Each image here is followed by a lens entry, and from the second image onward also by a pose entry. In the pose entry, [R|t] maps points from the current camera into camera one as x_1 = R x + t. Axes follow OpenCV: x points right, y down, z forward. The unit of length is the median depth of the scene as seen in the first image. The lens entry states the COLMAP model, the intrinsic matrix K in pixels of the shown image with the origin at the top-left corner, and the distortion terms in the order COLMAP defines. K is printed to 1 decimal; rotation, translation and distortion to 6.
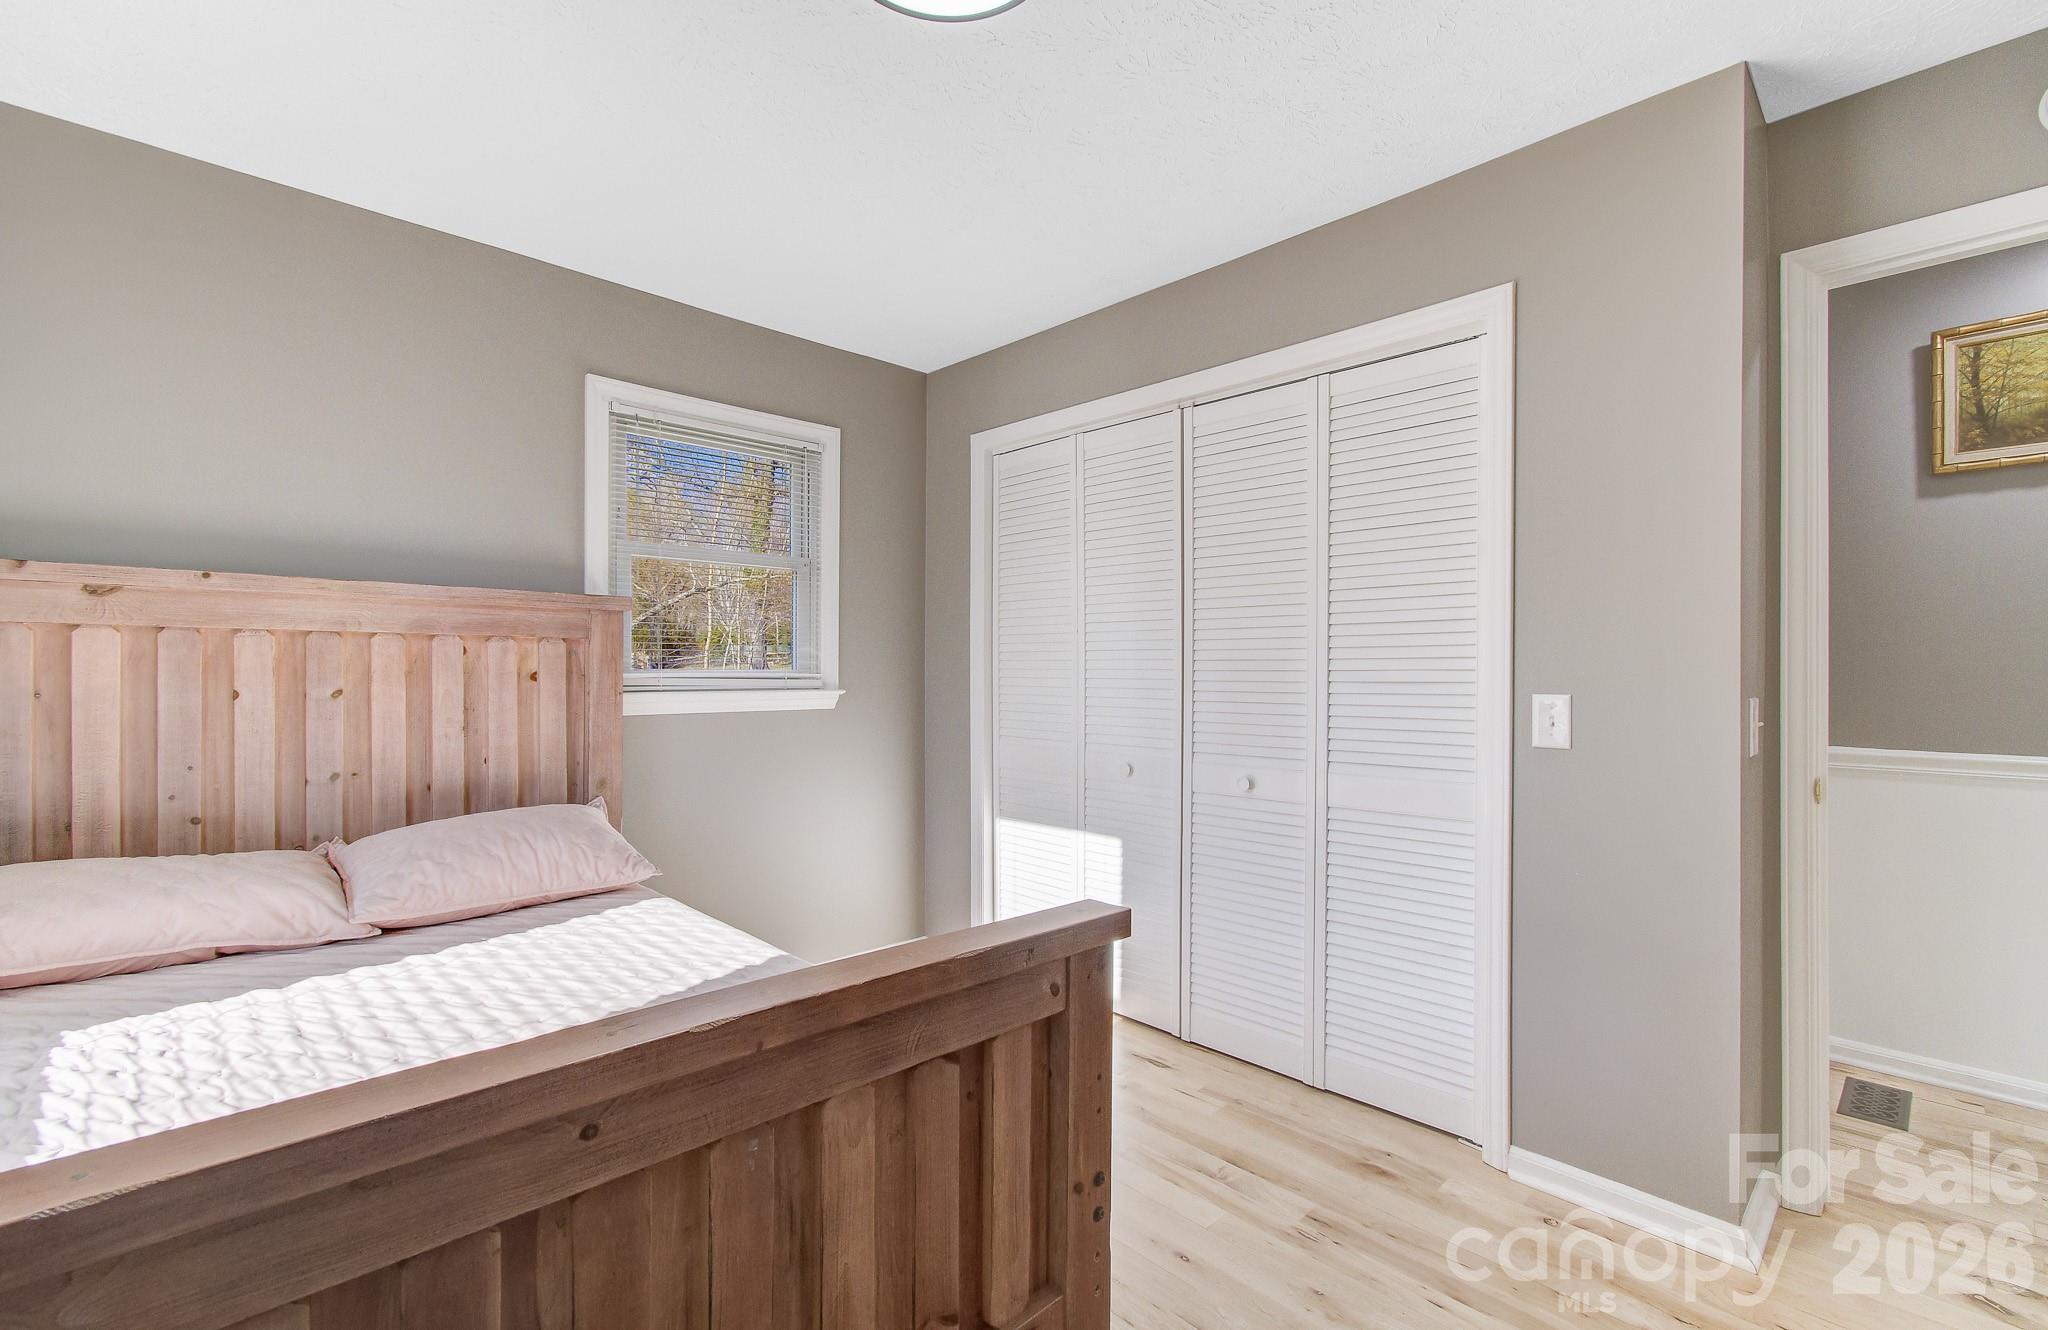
lens RADIAL K [[890.9, 0, 1022.6], [0, 890.9, 668.9], [0, 0, 1]] dist [-0.032642, 0.000190]
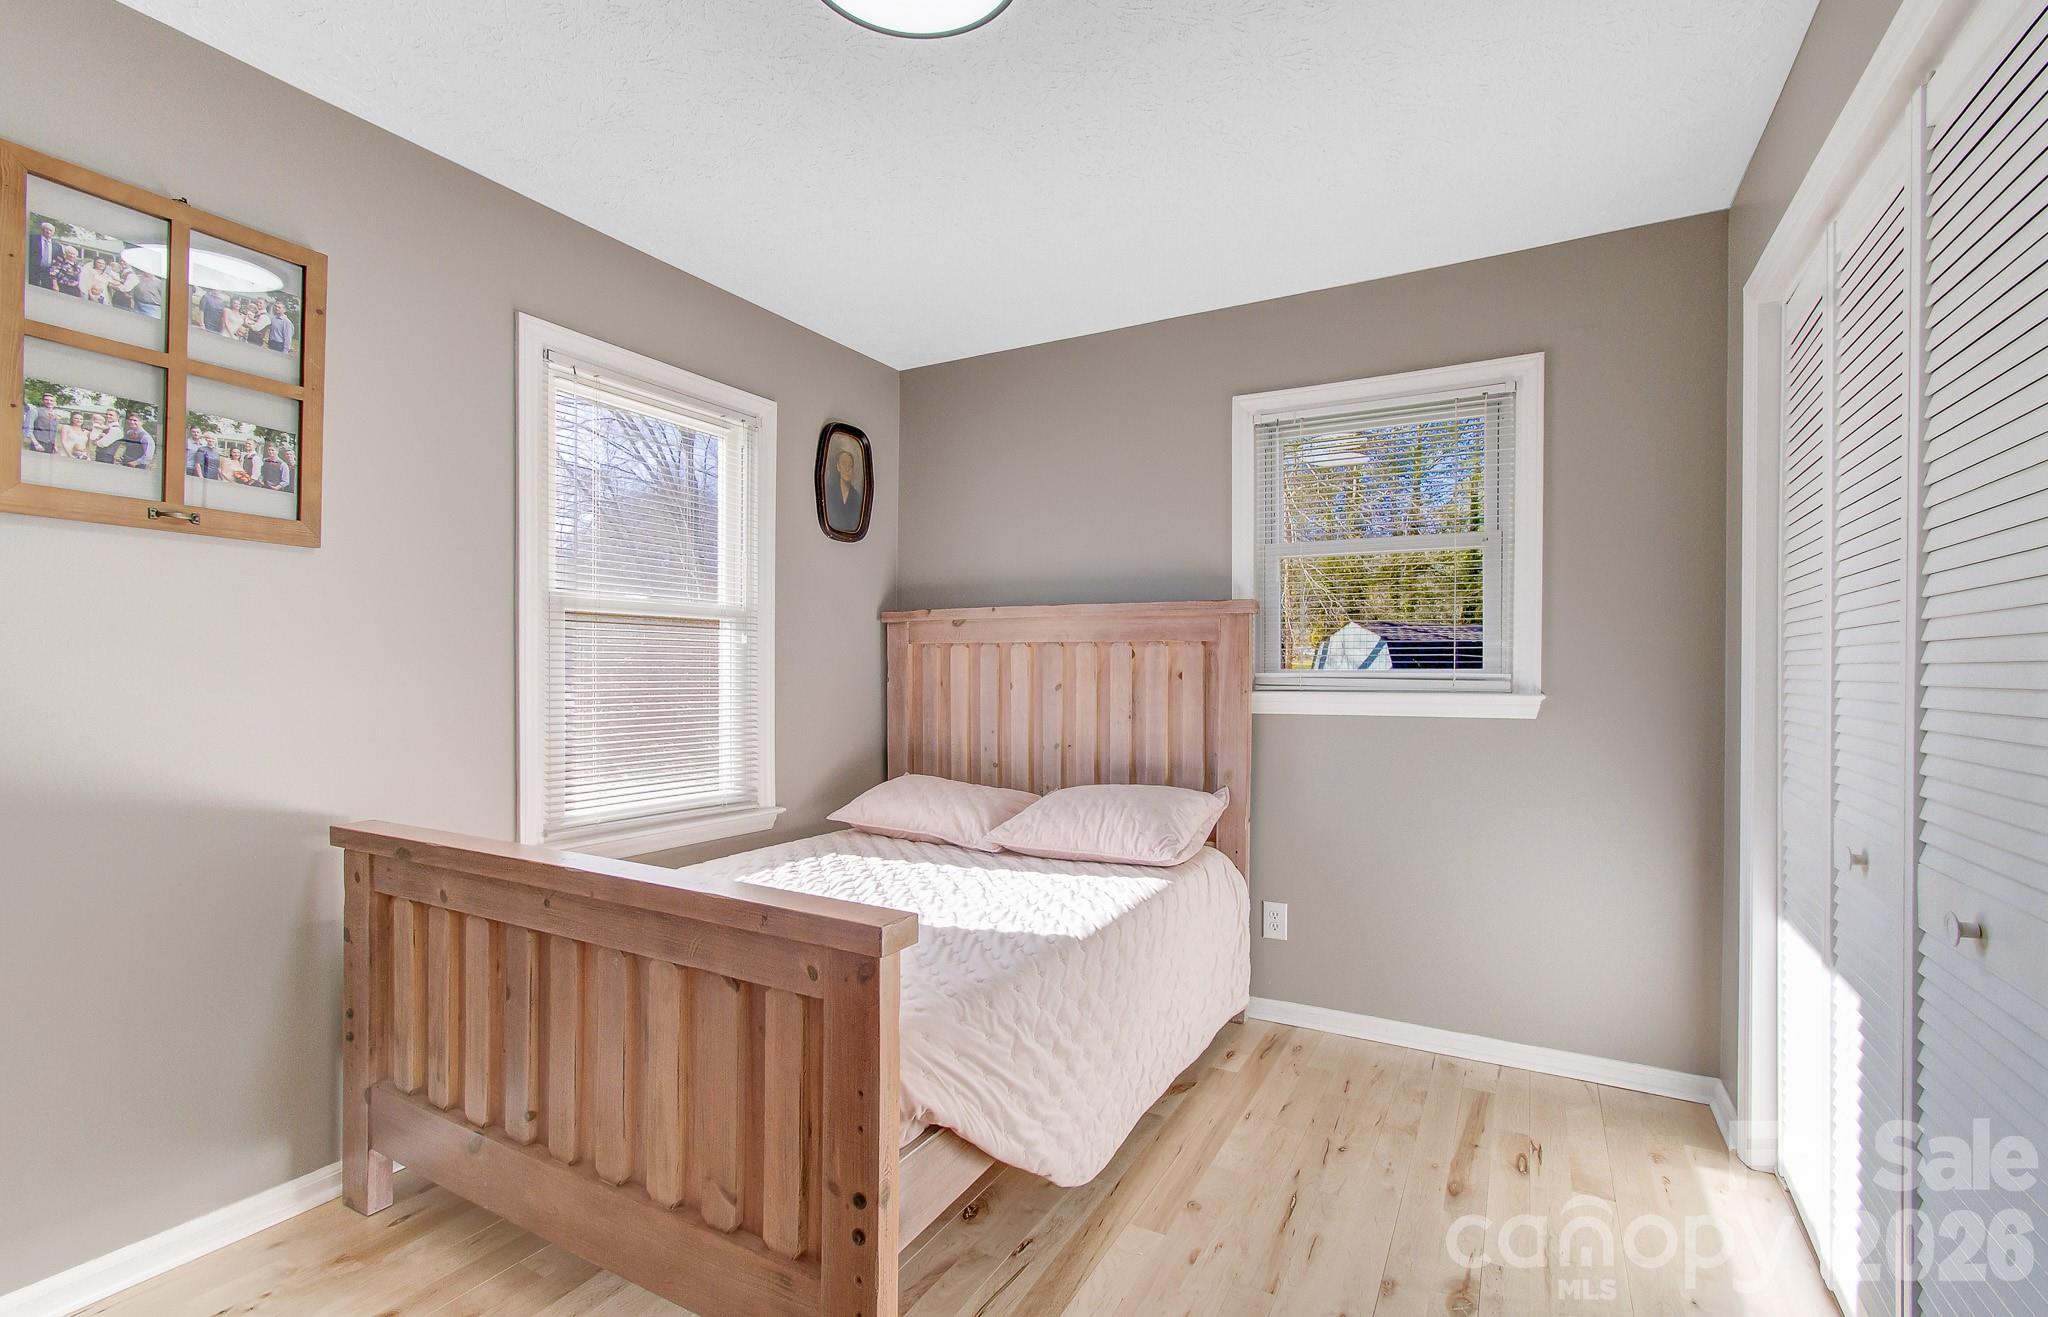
lens RADIAL K [[934.6, 0, 1014.0], [0, 934.6, 658.6], [0, 0, 1]] dist [-0.004837, -0.000015]
pose [[0.286727, -0.015206, -0.957892, 0.581393], [0.000845, 0.999878, -0.015620, 0.006070], [0.958012, 0.003670, 0.286705, 0.457546]]
